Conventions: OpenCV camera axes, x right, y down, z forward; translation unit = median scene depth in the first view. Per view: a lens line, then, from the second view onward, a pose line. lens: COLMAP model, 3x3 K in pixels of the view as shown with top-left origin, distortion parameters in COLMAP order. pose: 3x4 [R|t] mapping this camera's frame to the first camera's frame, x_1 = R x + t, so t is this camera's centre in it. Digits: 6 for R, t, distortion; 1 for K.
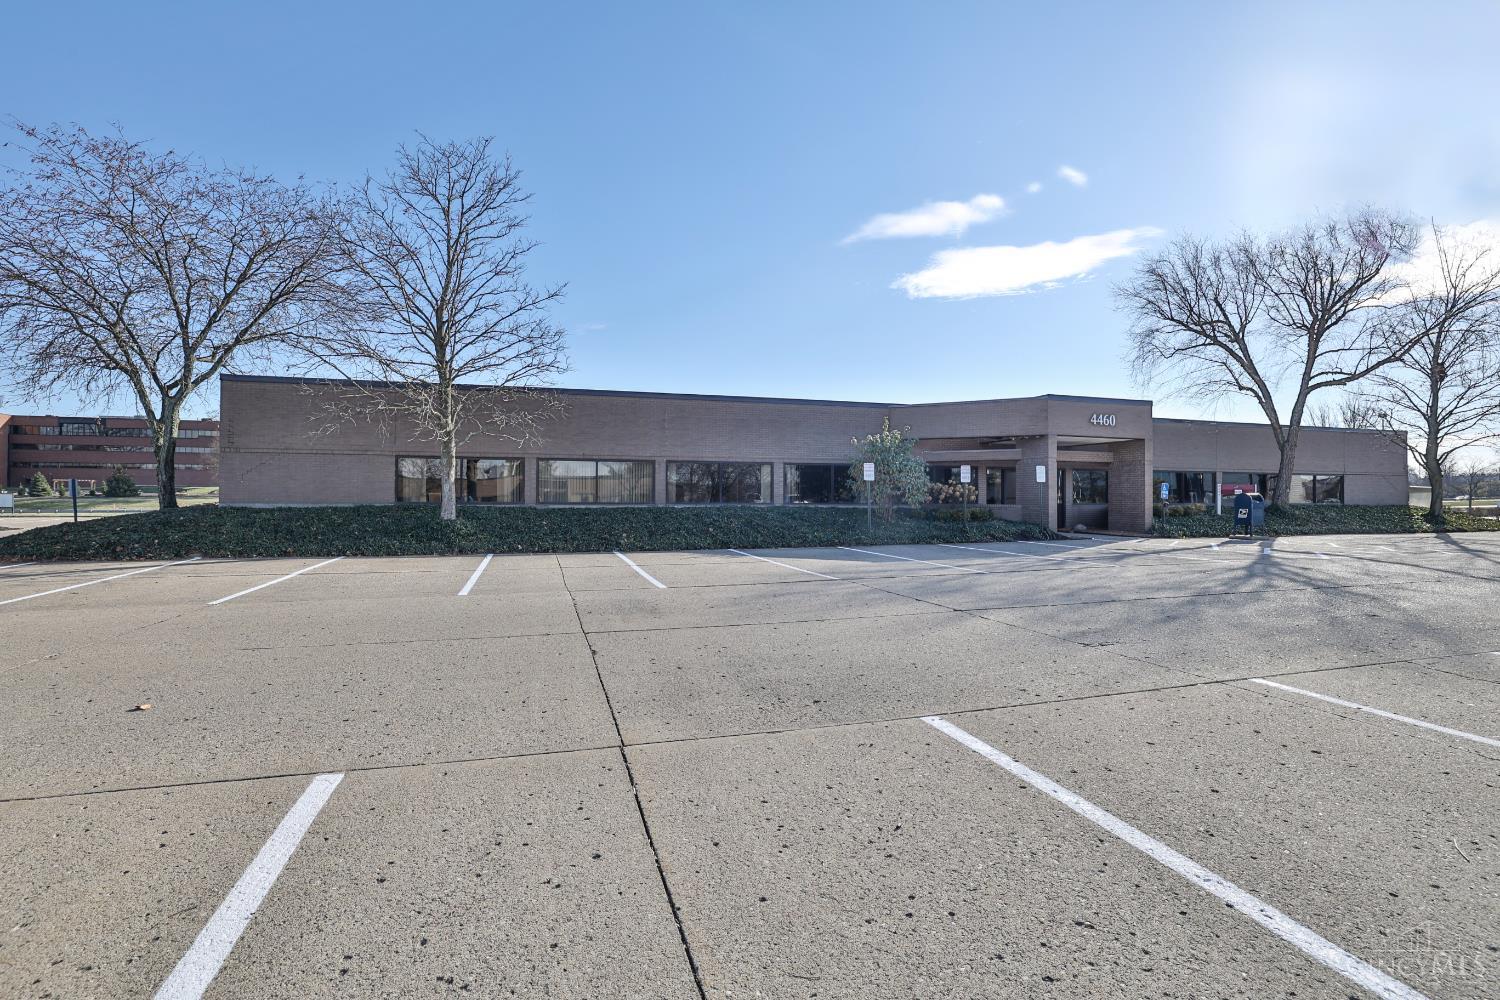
lens RADIAL K [[674.2, 0, 743.1], [0, 674.2, 492.2], [0, 0, 1]] dist [-0.027988, -0.000091]
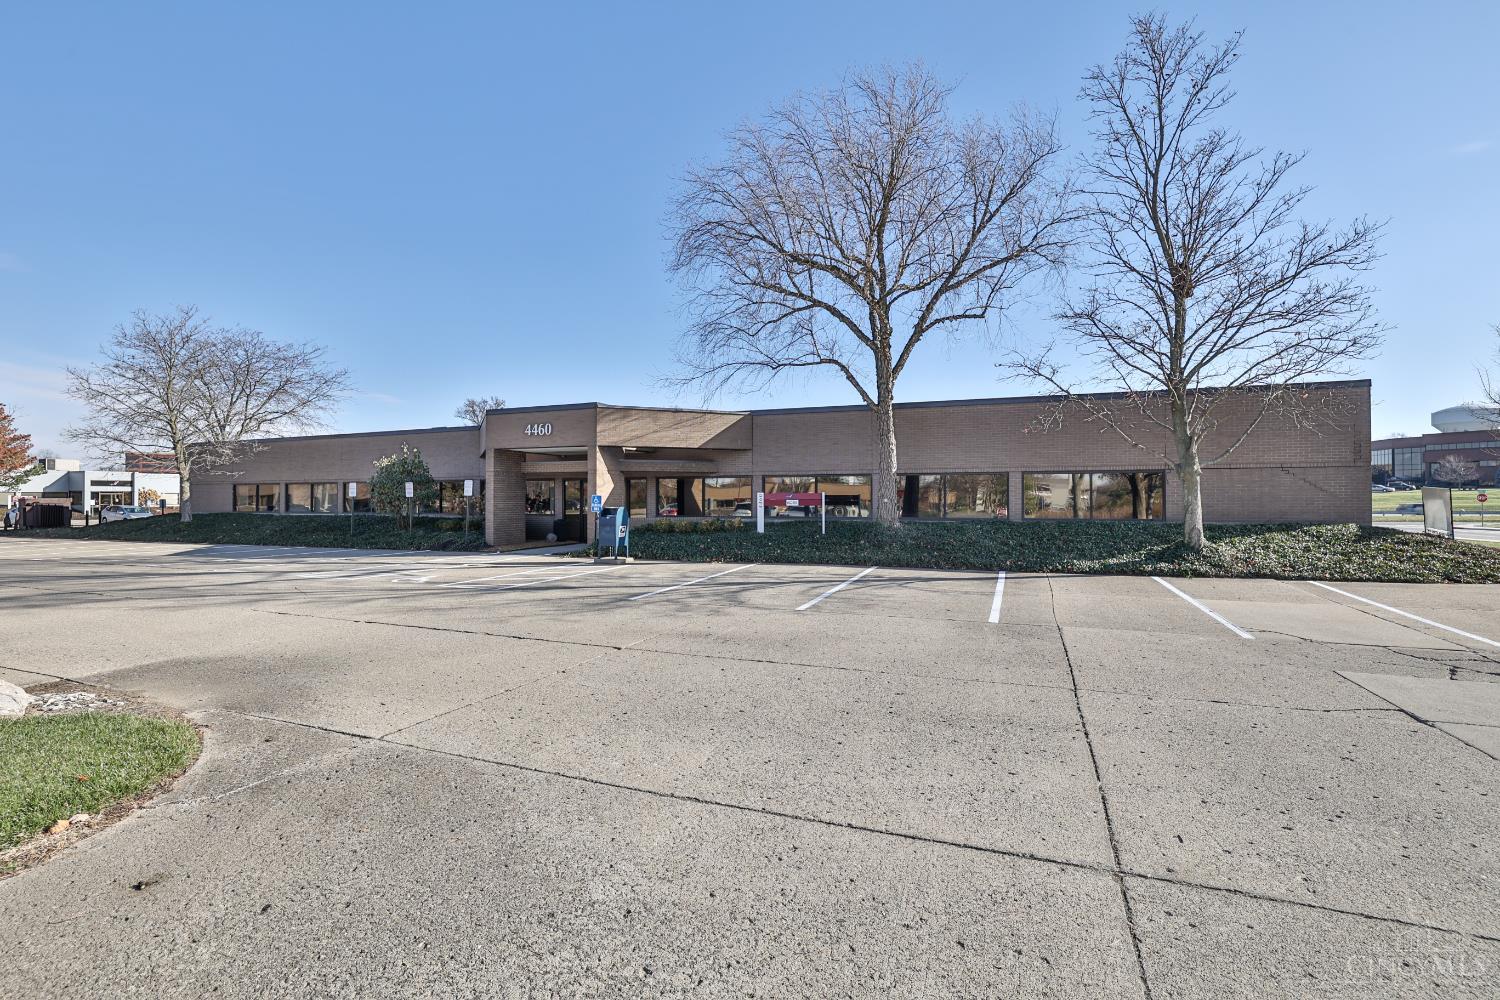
lens RADIAL K [[674.2, 0, 743.1], [0, 674.2, 492.2], [0, 0, 1]] dist [-0.027988, -0.000091]
pose [[0.758817, -0.016855, -0.651086, 1.225729], [0.003774, 0.999762, -0.021483, 0.003598], [0.651293, 0.013845, 0.758700, 0.407094]]
